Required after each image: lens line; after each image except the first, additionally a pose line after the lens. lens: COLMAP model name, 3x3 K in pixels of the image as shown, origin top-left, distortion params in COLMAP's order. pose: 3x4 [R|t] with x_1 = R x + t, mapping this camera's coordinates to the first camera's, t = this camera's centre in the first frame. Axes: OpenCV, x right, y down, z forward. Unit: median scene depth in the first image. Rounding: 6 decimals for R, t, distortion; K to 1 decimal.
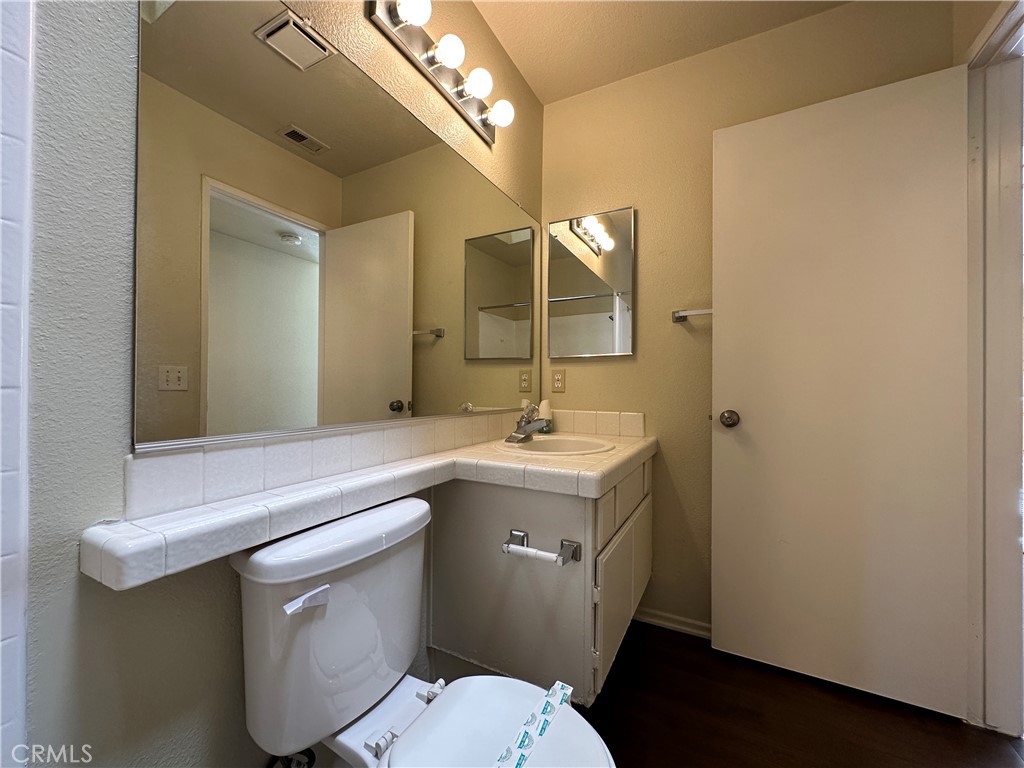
lens RADIAL K [[410.3, 0, 510.9], [0, 410.3, 384.9], [0, 0, 1]] dist [-0.001569, 0.000615]
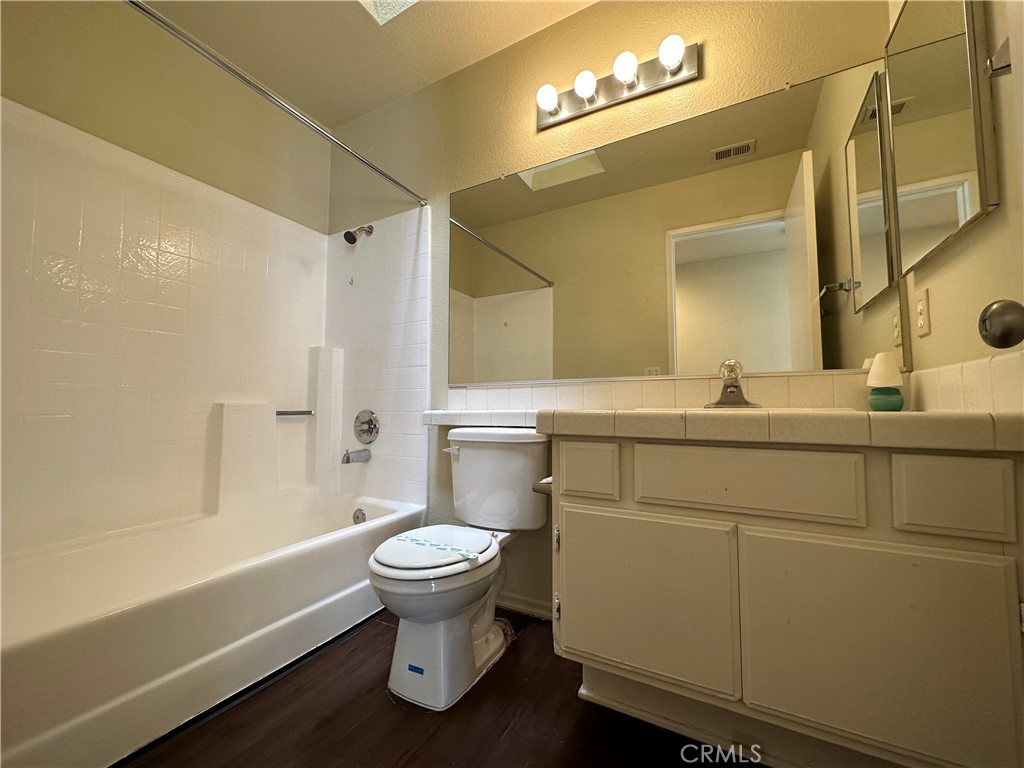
lens RADIAL K [[407.8, 0, 511.6], [0, 407.8, 386.6], [0, 0, 1]] dist [-0.000668, 0.000116]
pose [[-0.000712, -0.069322, -0.997594, 1.262342], [0.006821, 0.997571, -0.069325, 0.238332], [0.999976, -0.006854, -0.000237, 0.948371]]
